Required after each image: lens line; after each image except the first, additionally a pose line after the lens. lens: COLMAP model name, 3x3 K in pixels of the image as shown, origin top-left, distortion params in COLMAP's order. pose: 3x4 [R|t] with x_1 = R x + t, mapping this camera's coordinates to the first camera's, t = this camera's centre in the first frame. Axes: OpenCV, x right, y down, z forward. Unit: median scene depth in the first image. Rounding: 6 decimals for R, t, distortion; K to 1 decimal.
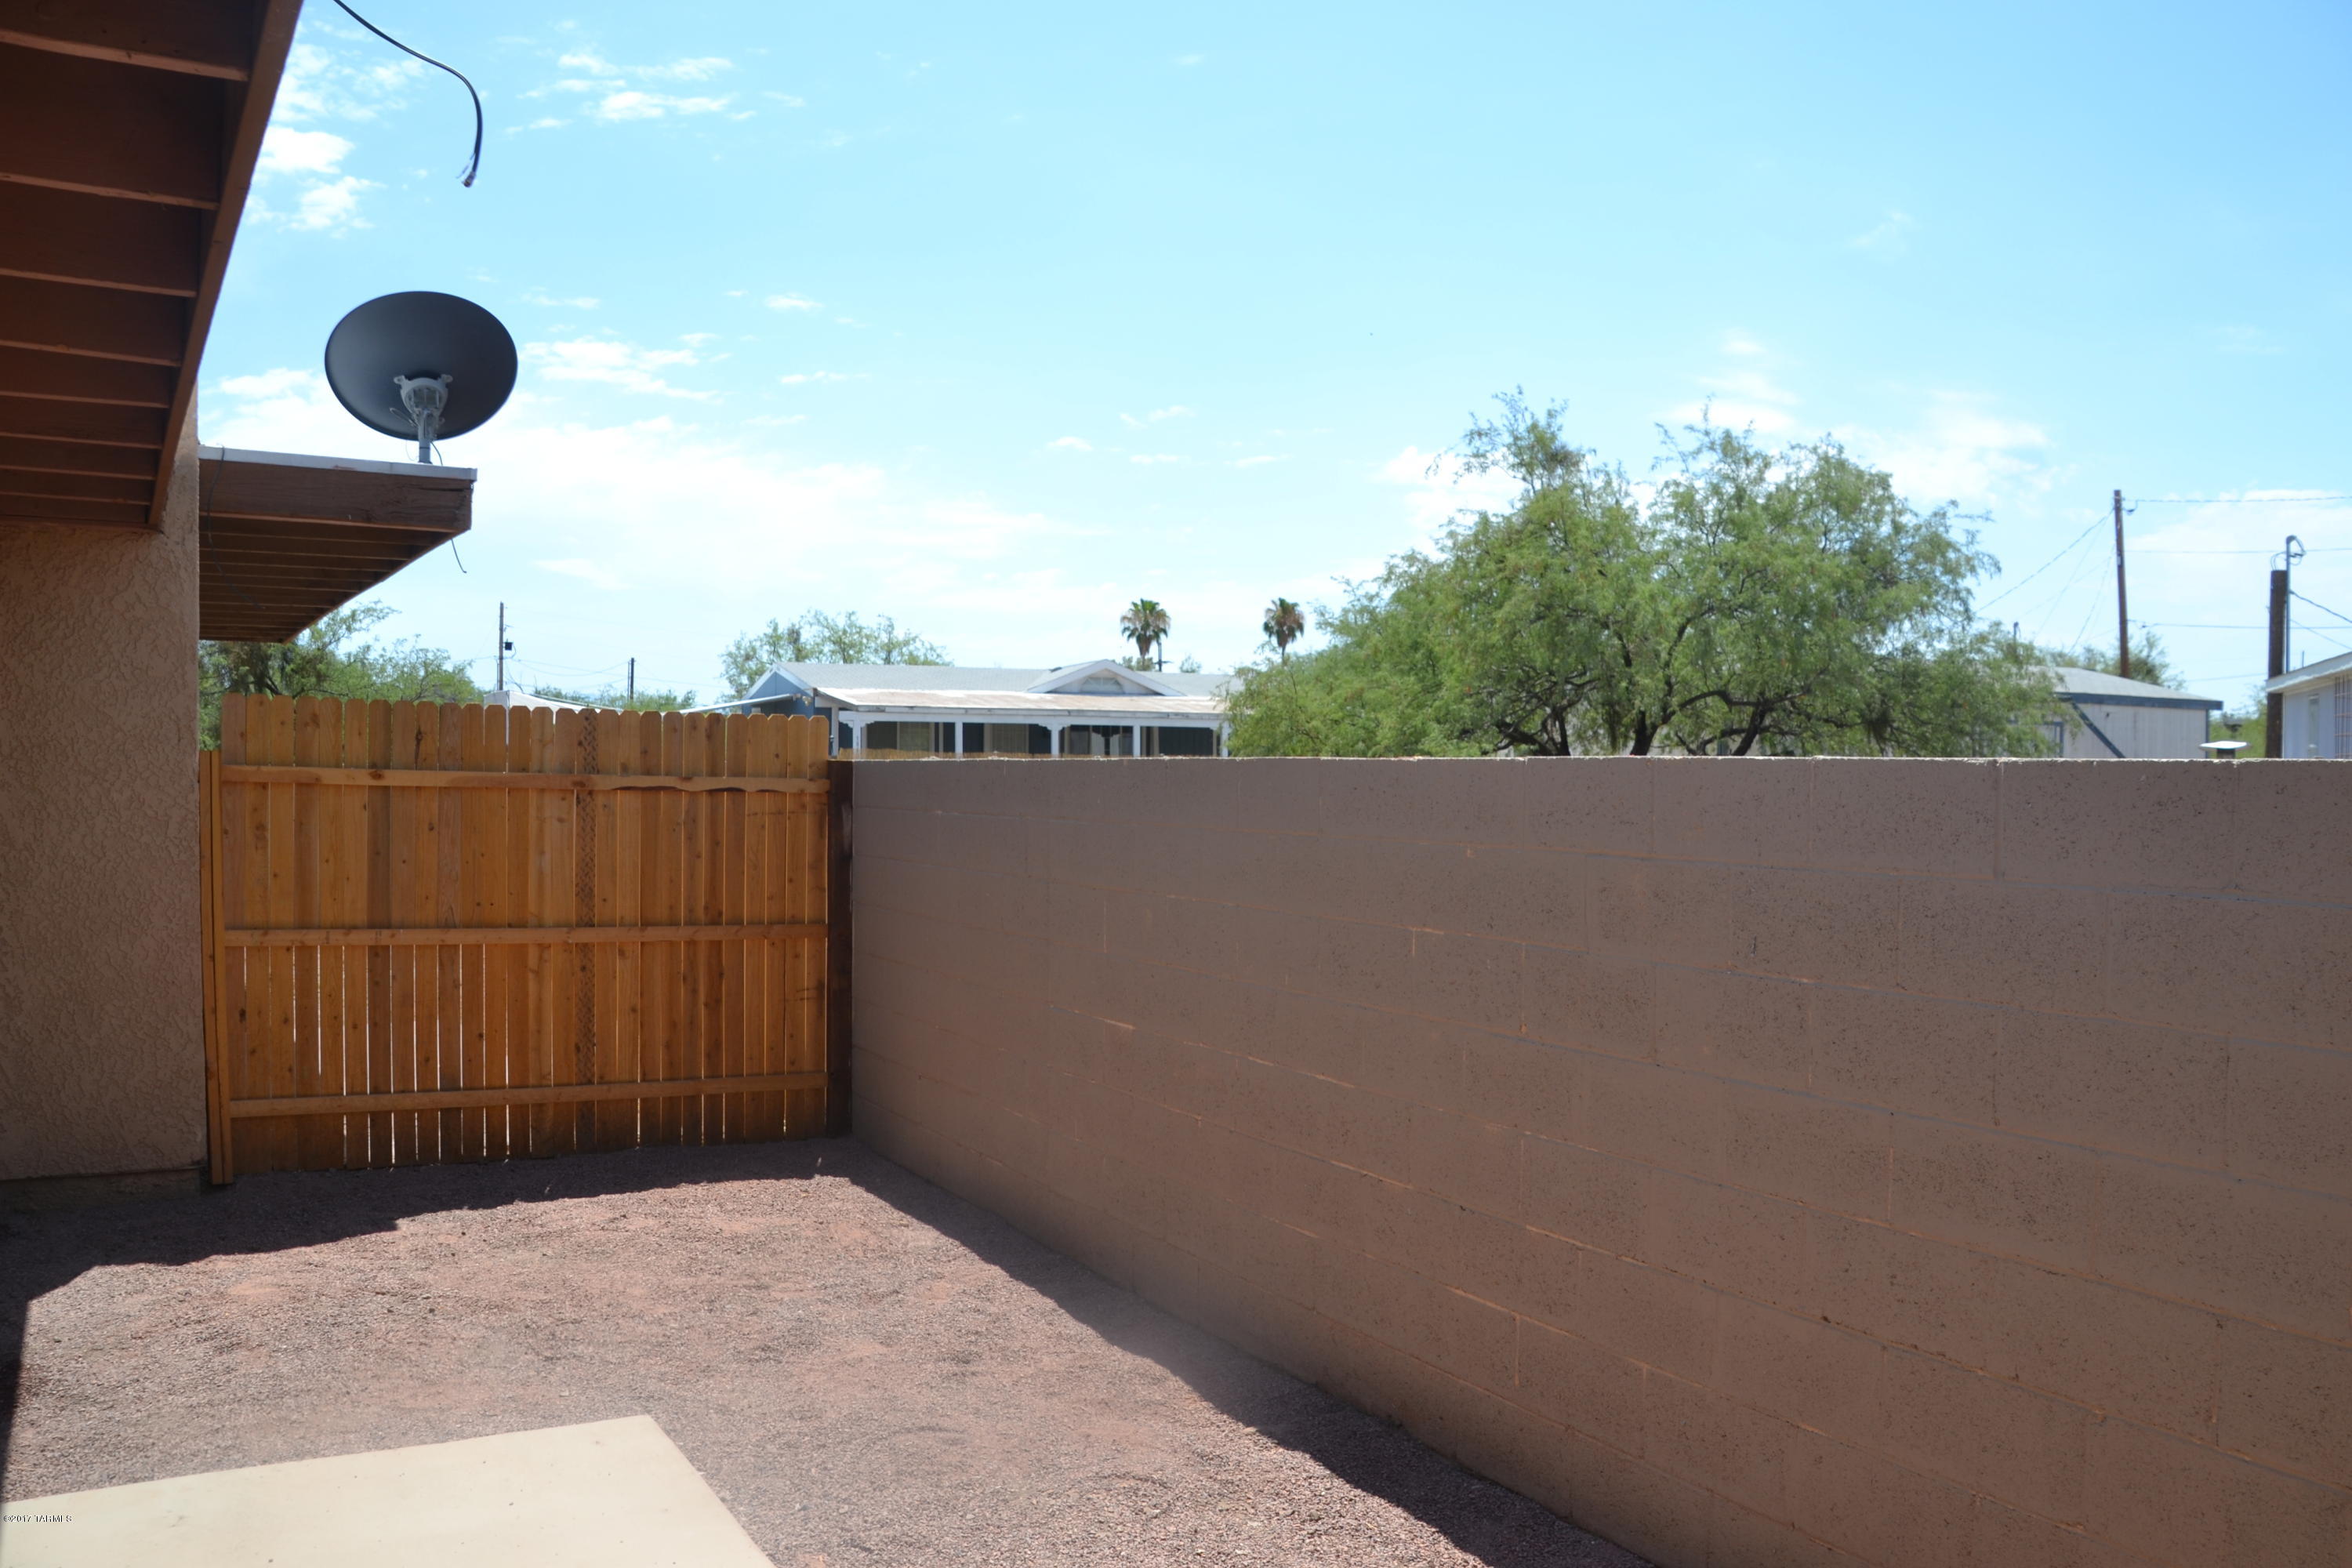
lens RADIAL K [[1887.6, 0, 1151.8], [0, 1887.6, 805.2], [0, 0, 1]] dist [-0.165616, 0.128105]
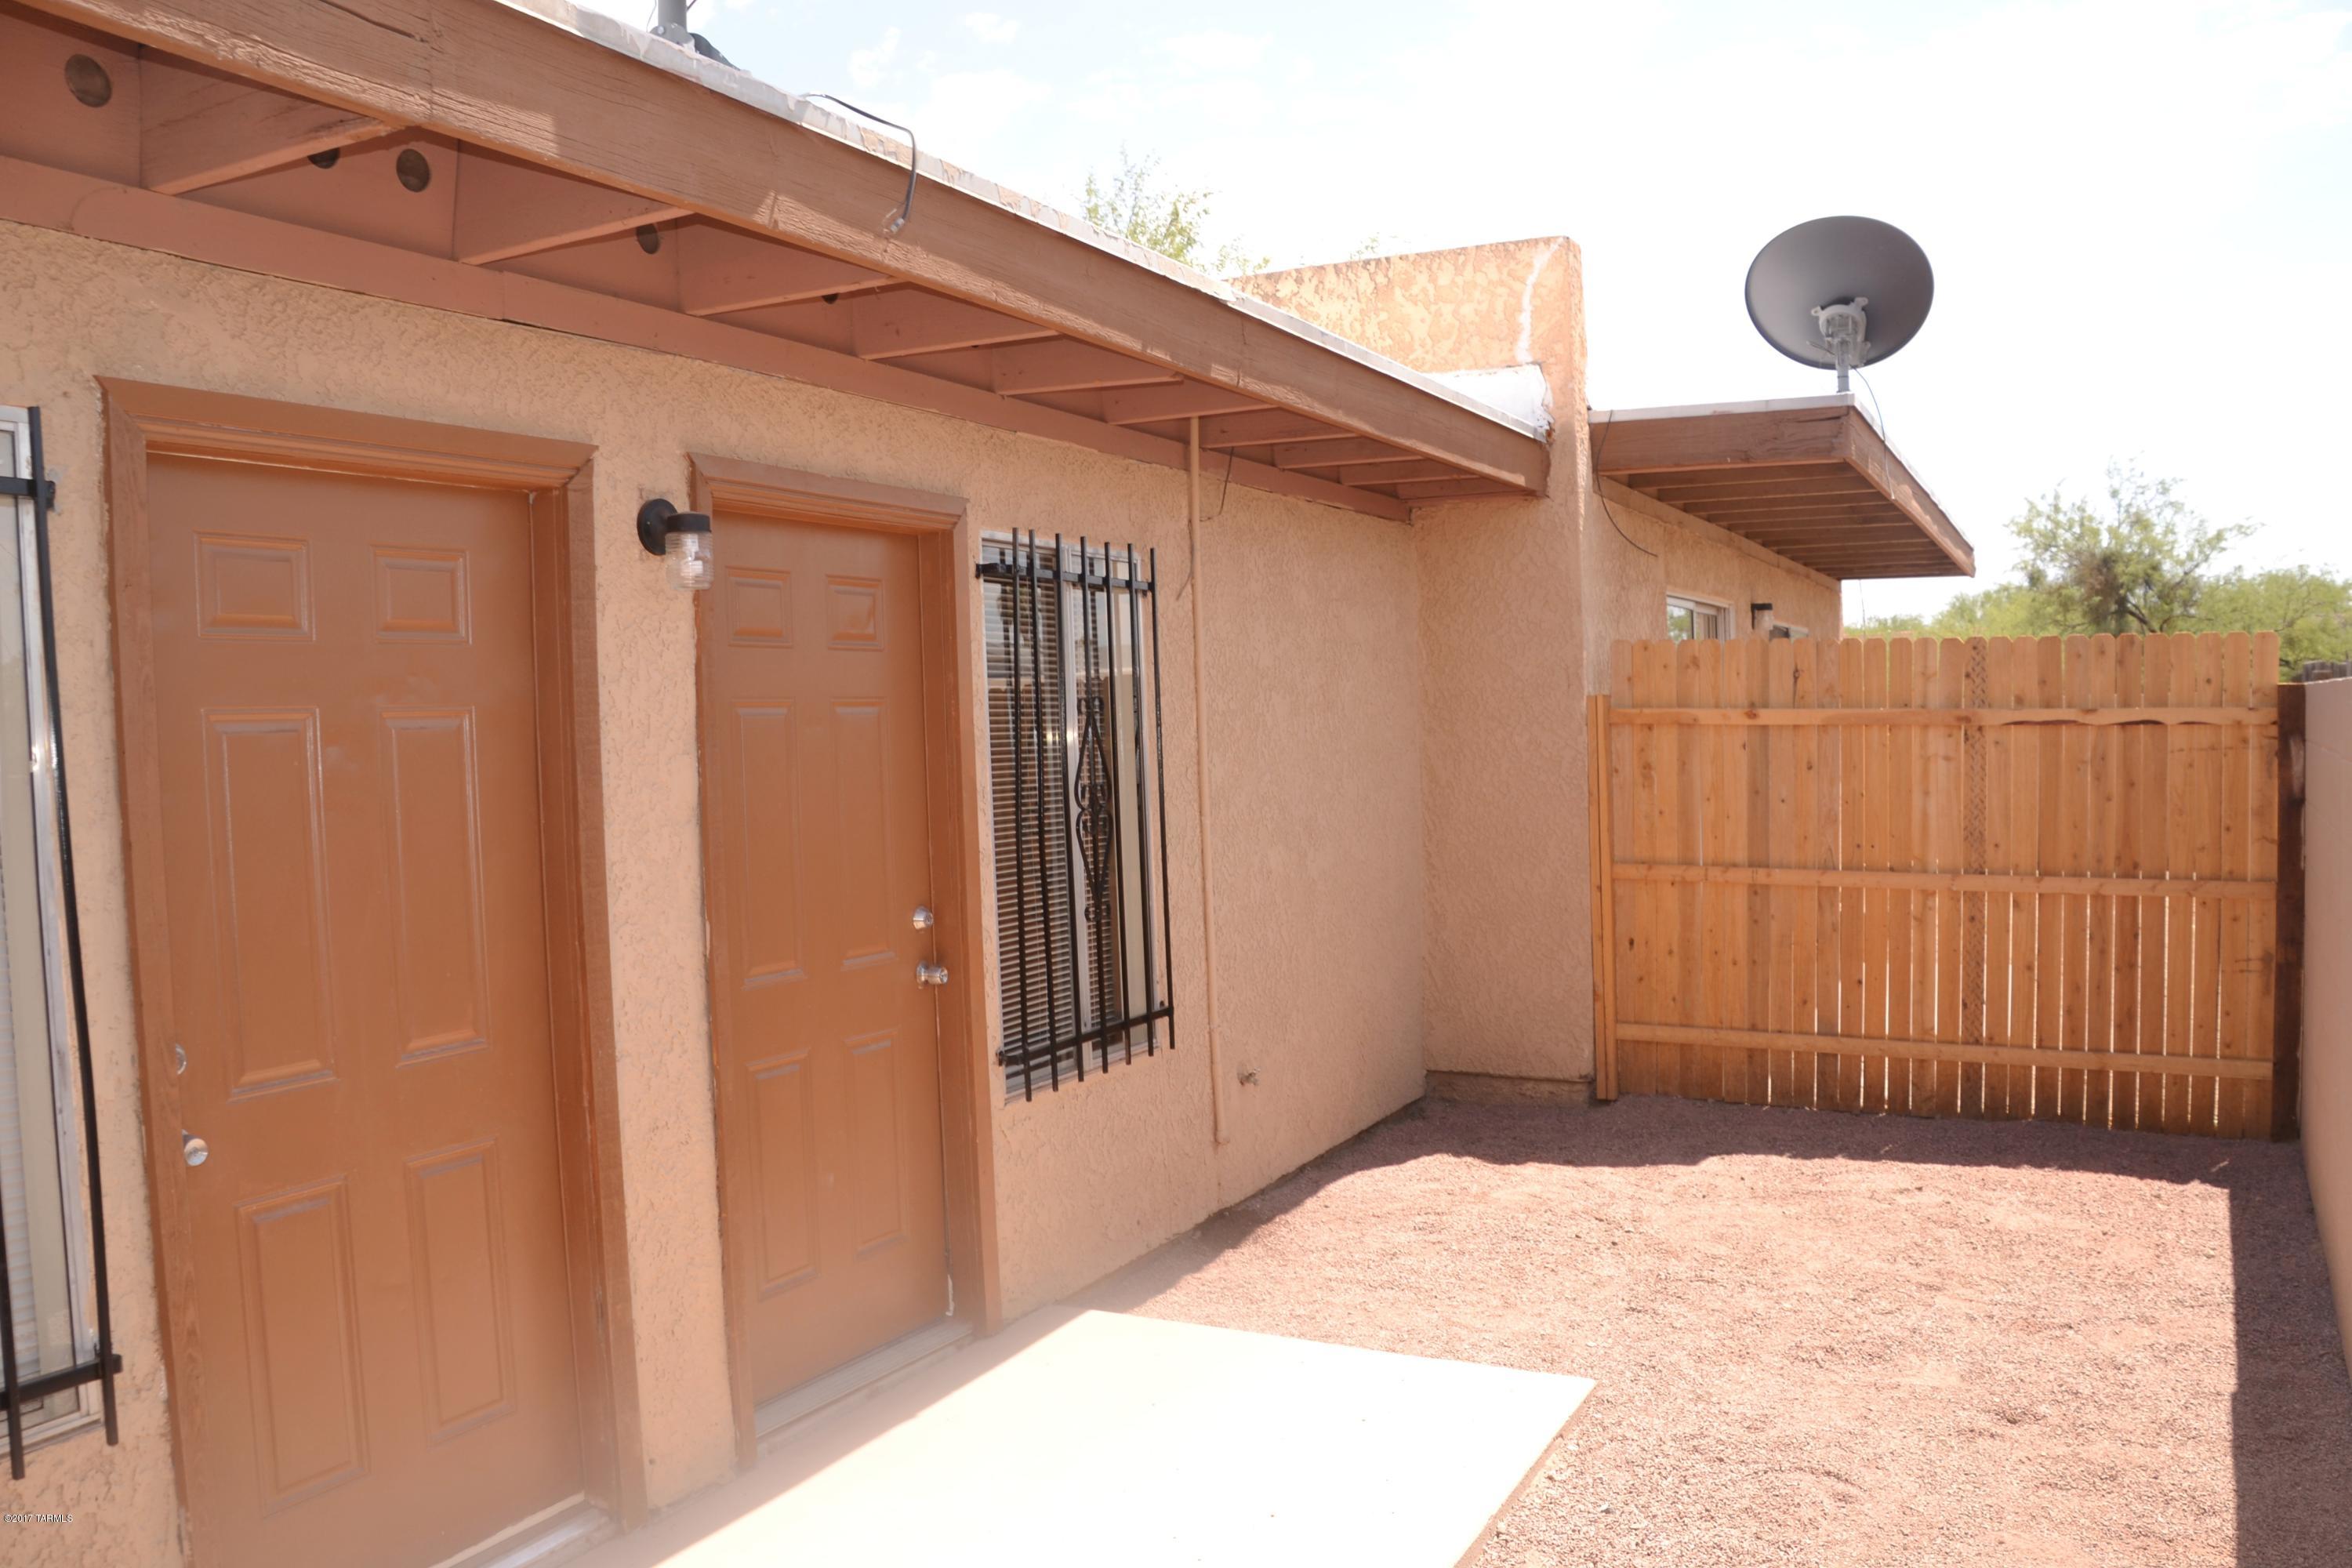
lens RADIAL K [[1887.6, 0, 1173.2], [0, 1887.6, 806.1], [0, 0, 1]] dist [-0.165616, 0.128105]
pose [[0.542696, 0.017779, -0.839741, 0.273072], [0.014688, 0.999422, 0.030653, -0.002239], [0.839801, -0.028970, 0.542121, 0.193804]]
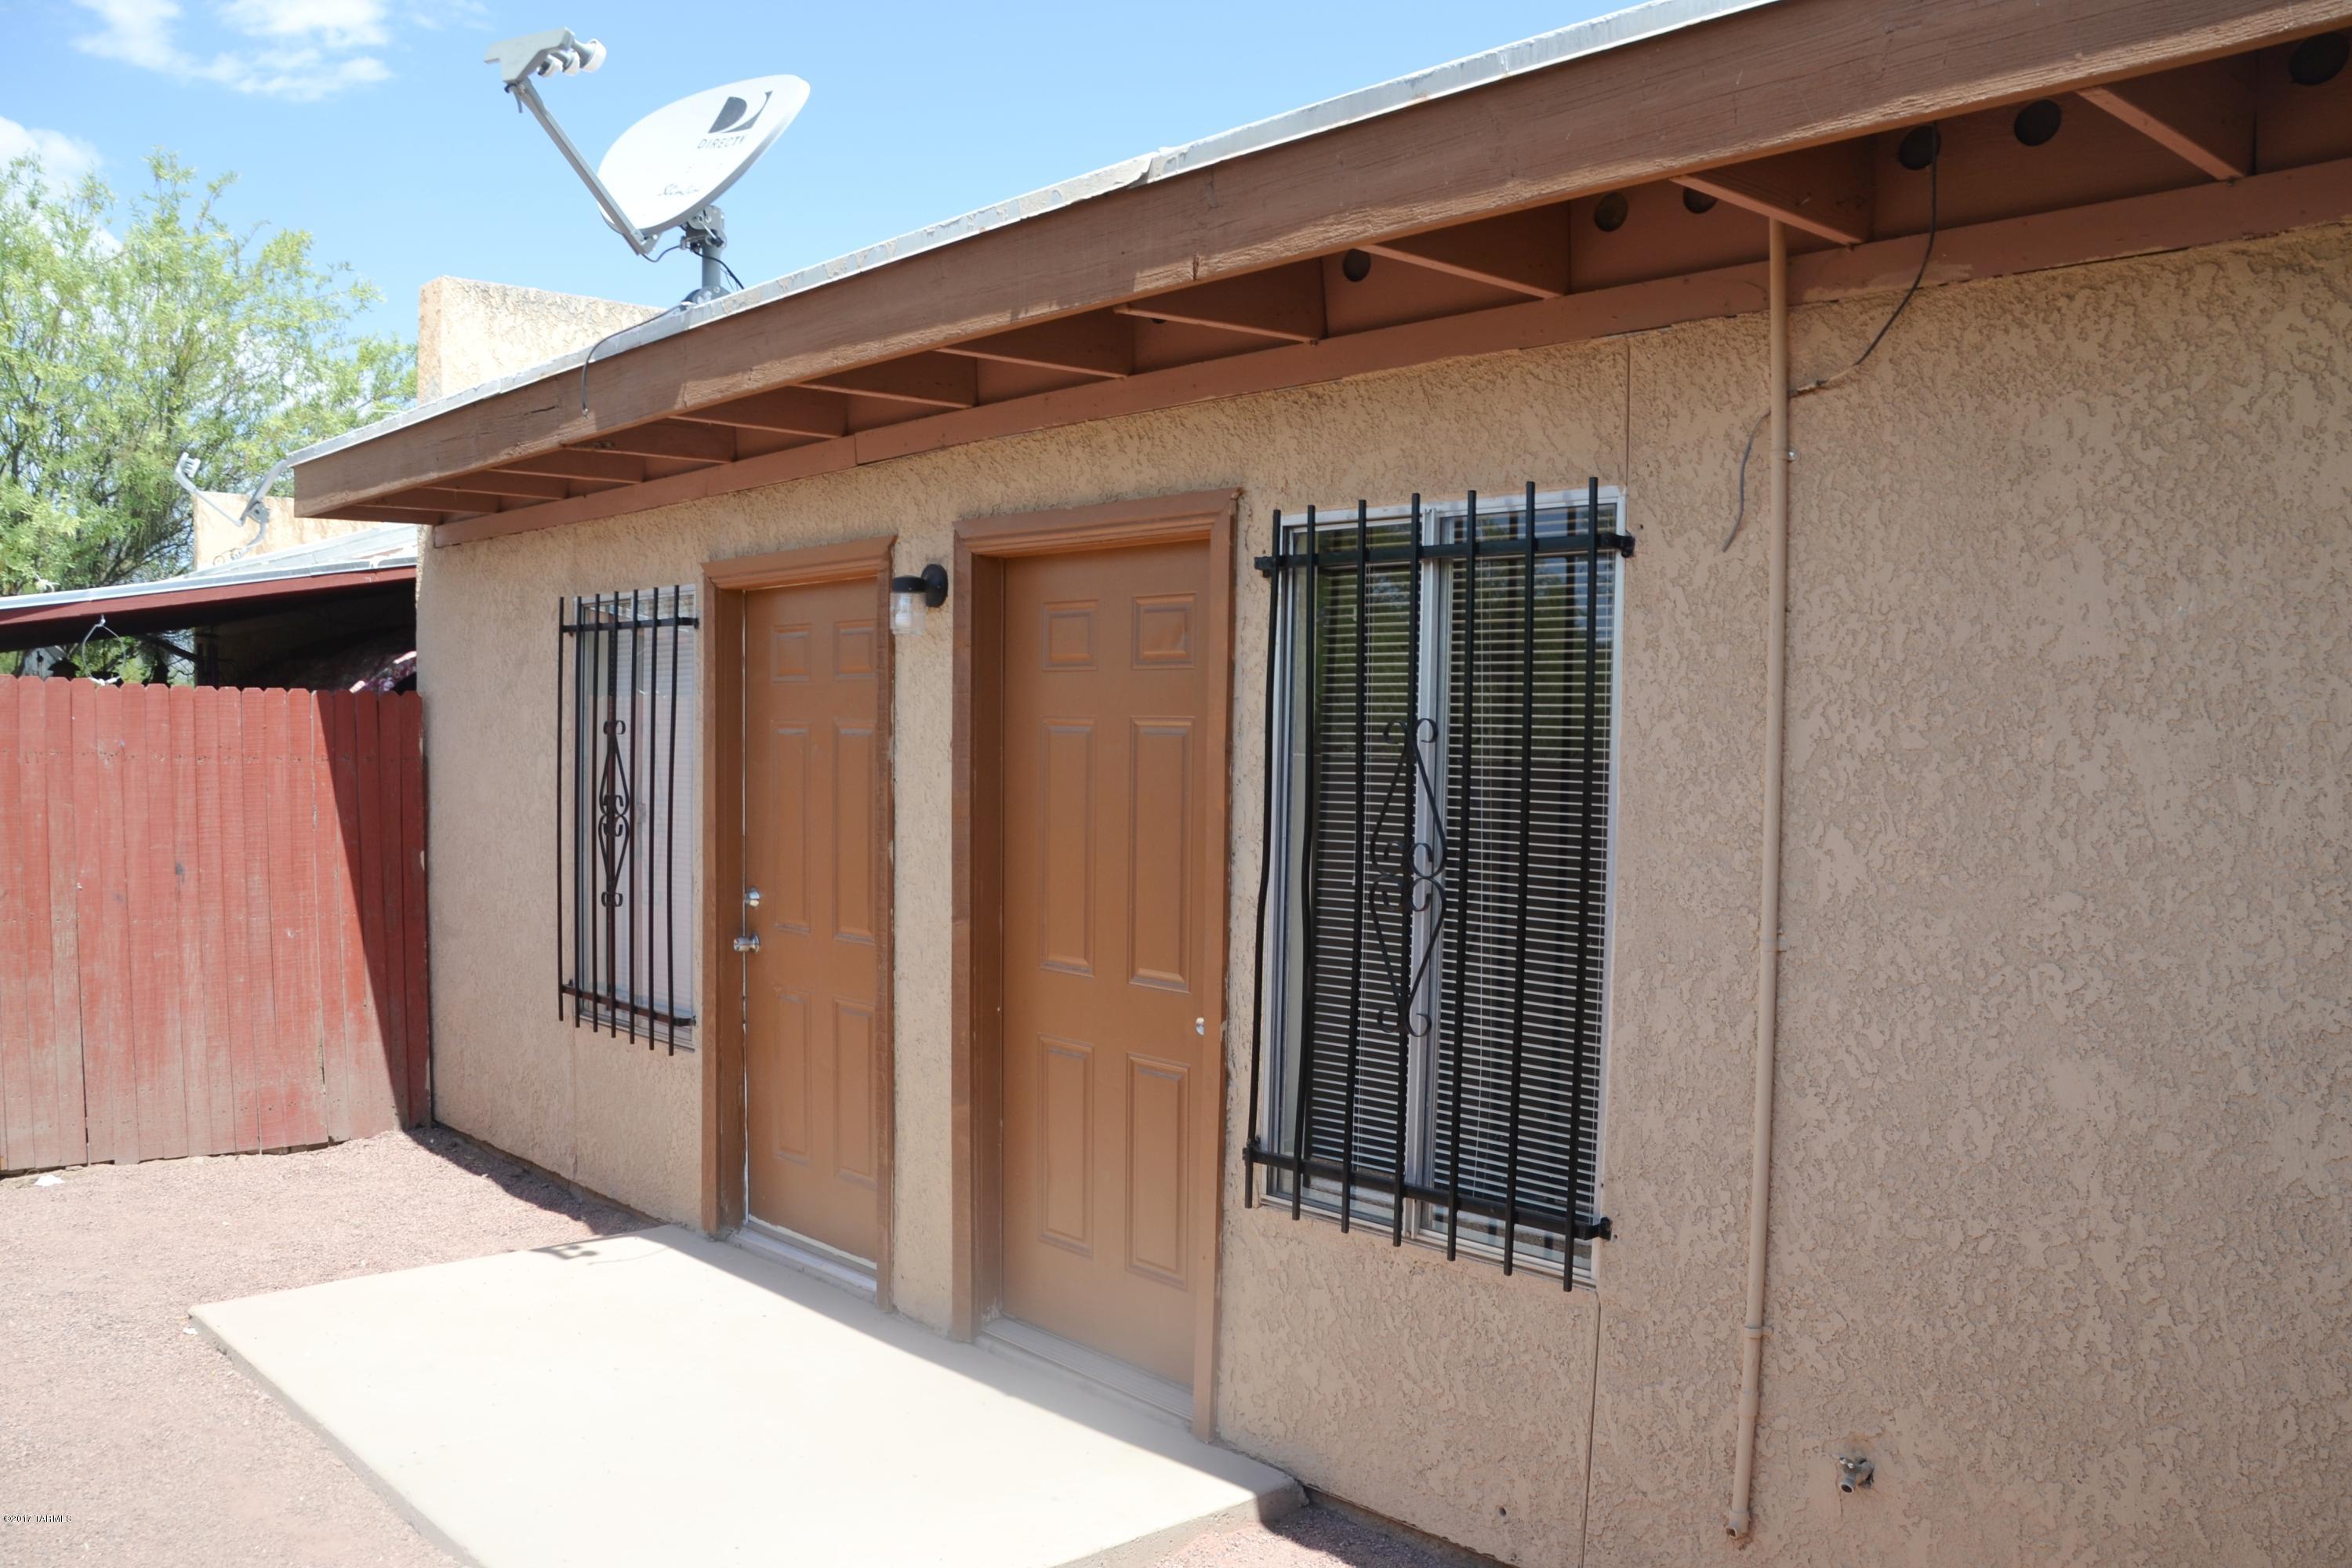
lens RADIAL K [[1887.6, 0, 1127.3], [0, 1887.6, 831.9], [0, 0, 1]] dist [-0.165616, 0.128105]
pose [[-0.979252, -0.002382, -0.202633, -0.214678], [-0.017268, 0.997275, 0.071728, -0.029602], [0.201910, 0.073739, -0.976624, 1.125806]]
